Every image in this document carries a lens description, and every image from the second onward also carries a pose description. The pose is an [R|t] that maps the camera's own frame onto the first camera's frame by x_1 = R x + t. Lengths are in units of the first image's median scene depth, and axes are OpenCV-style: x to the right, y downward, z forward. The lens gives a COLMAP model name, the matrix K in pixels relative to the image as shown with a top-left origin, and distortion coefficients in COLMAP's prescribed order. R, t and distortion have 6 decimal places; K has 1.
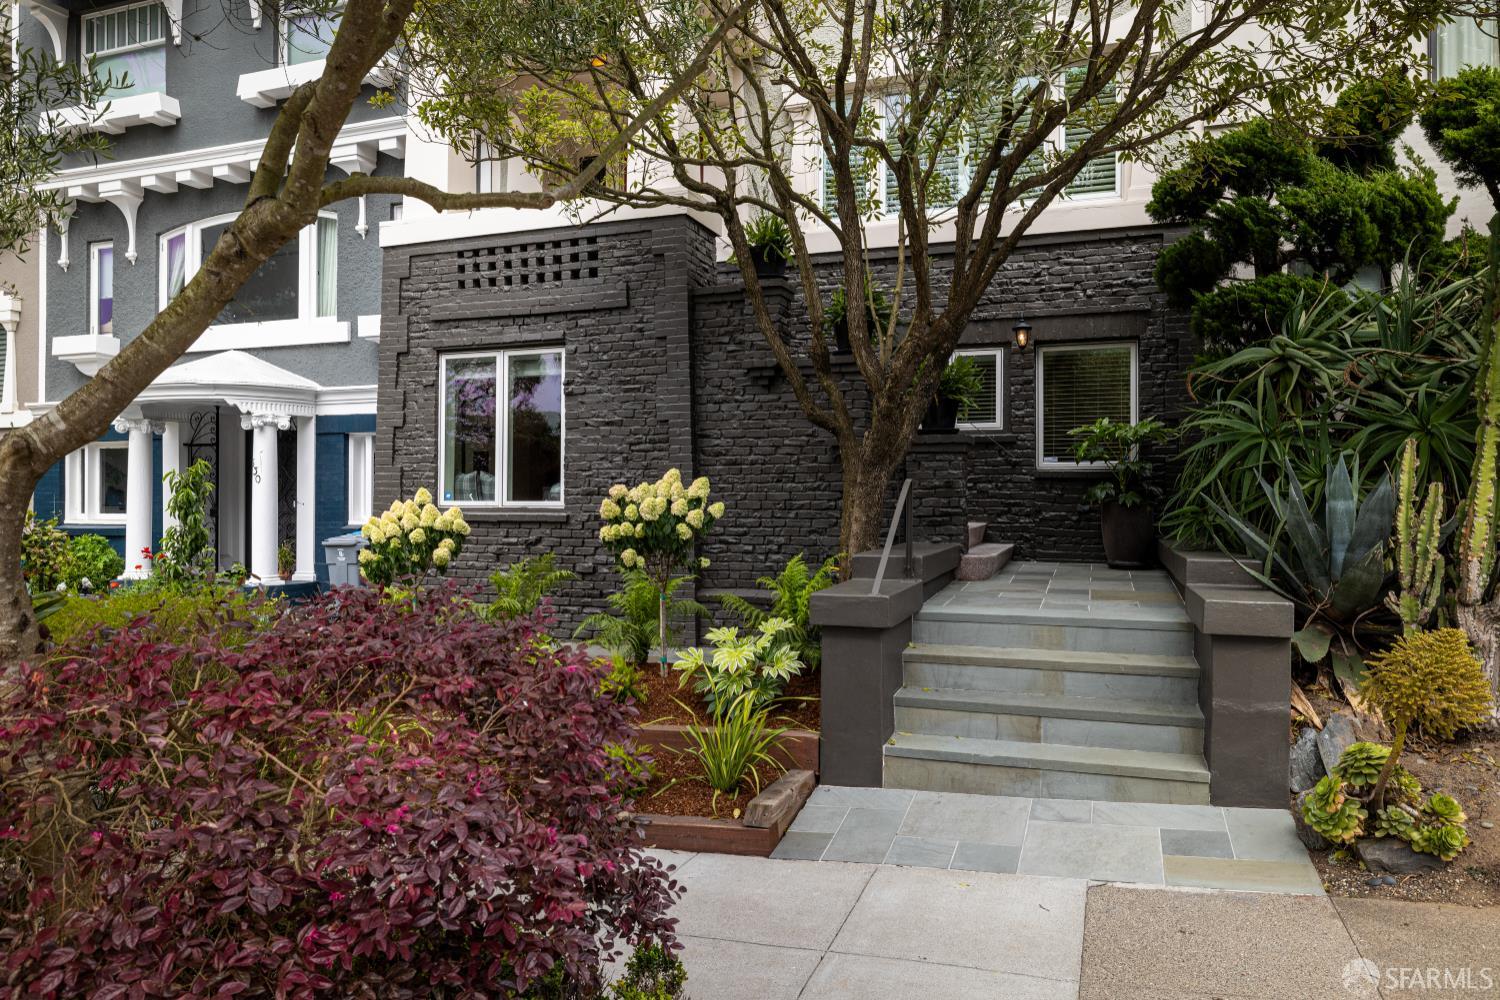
lens RADIAL K [[926.1, 0, 753.6], [0, 926.1, 482.1], [0, 0, 1]] dist [0.004019, 0.000889]
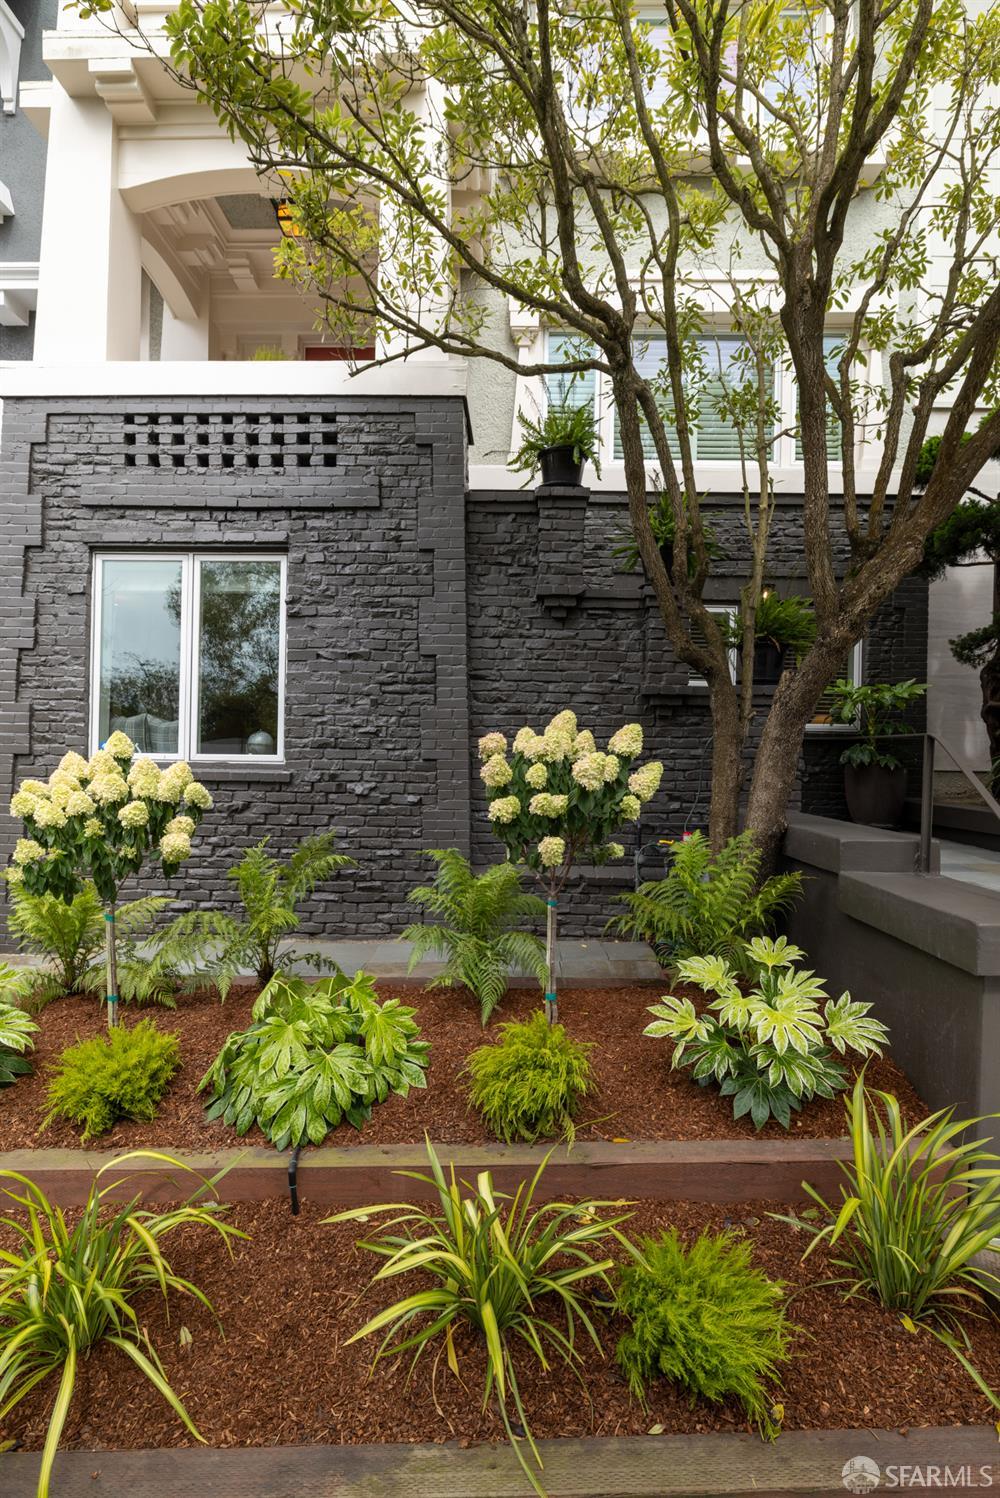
lens RADIAL K [[694.4, 0, 495.7], [0, 694.4, 754.4], [0, 0, 1]] dist [-0.003068, 0.000268]
pose [[0.951495, 0.014885, 0.307303, -0.234135], [-0.020248, 0.999693, 0.014270, 0.008905], [-0.306996, -0.019800, 0.951505, 0.435189]]
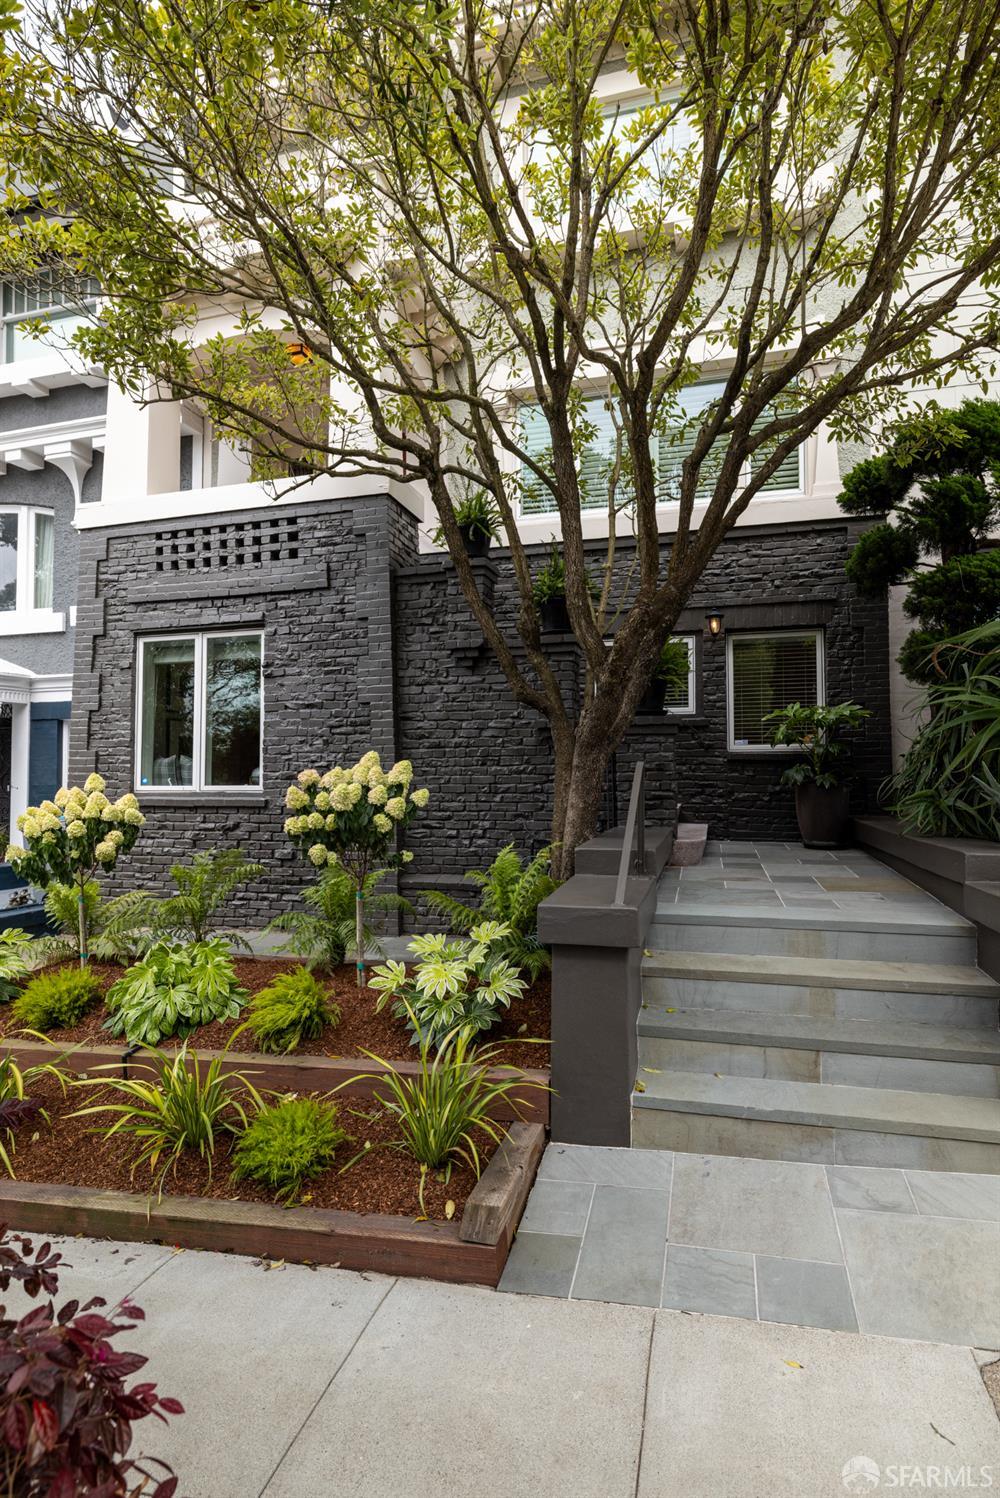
lens RADIAL K [[724.4, 0, 500.0], [0, 724.4, 749.0], [0, 0, 1]] dist [0.000899, 0.000368]
pose [[0.997337, -0.002476, 0.072895, -0.011291], [0.004046, 0.999763, -0.021406, -0.000792], [-0.072825, 0.021644, 0.997110, 0.237671]]
